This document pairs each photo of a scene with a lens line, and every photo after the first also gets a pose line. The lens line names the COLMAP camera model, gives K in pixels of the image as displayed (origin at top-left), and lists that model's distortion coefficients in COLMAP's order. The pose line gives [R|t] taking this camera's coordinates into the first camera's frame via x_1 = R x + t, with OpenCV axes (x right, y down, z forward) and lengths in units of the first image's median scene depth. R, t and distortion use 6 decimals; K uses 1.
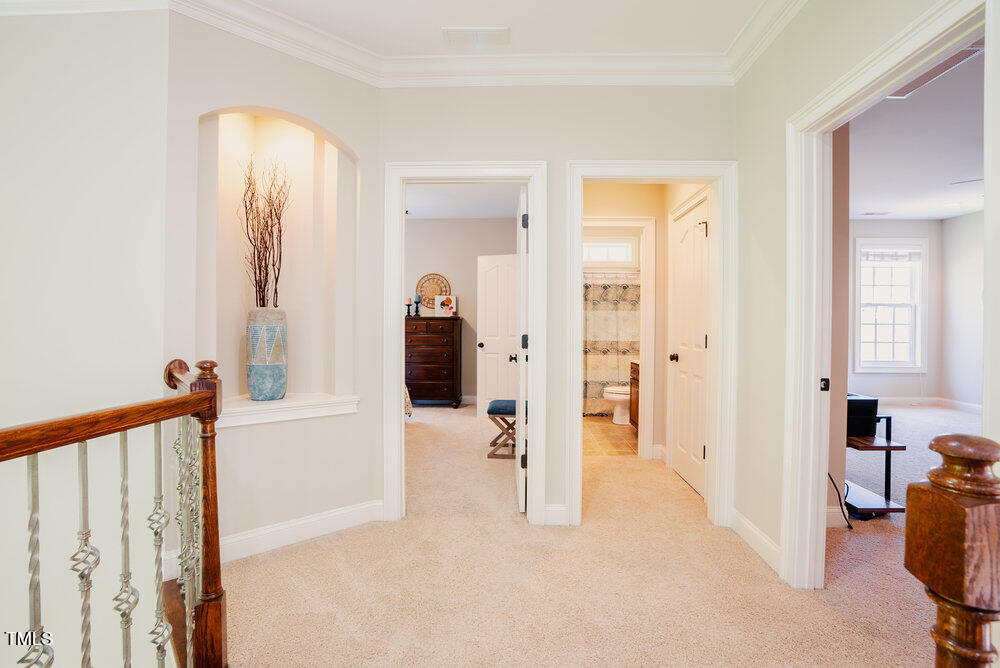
lens RADIAL K [[465.2, 0, 495.9], [0, 465.2, 328.0], [0, 0, 1]] dist [-0.060973, 0.021972]
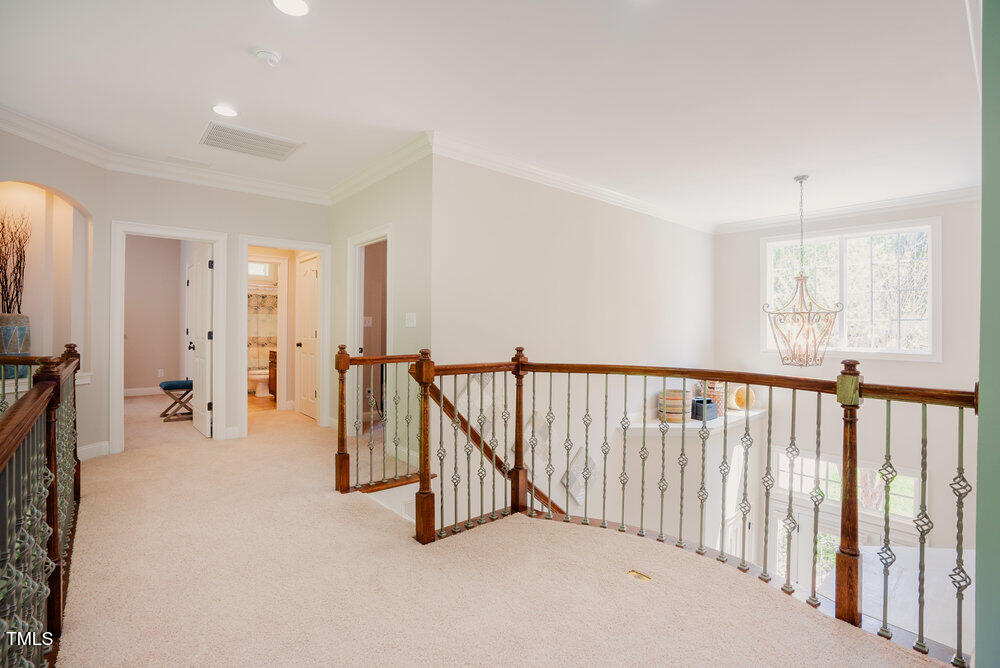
lens RADIAL K [[465.2, 0, 495.9], [0, 465.2, 328.0], [0, 0, 1]] dist [-0.060973, 0.021972]
pose [[0.722651, -0.003535, 0.691204, -0.226459], [0.001497, 0.999993, 0.003549, -0.001305], [-0.691212, -0.001530, 0.722651, -0.626973]]
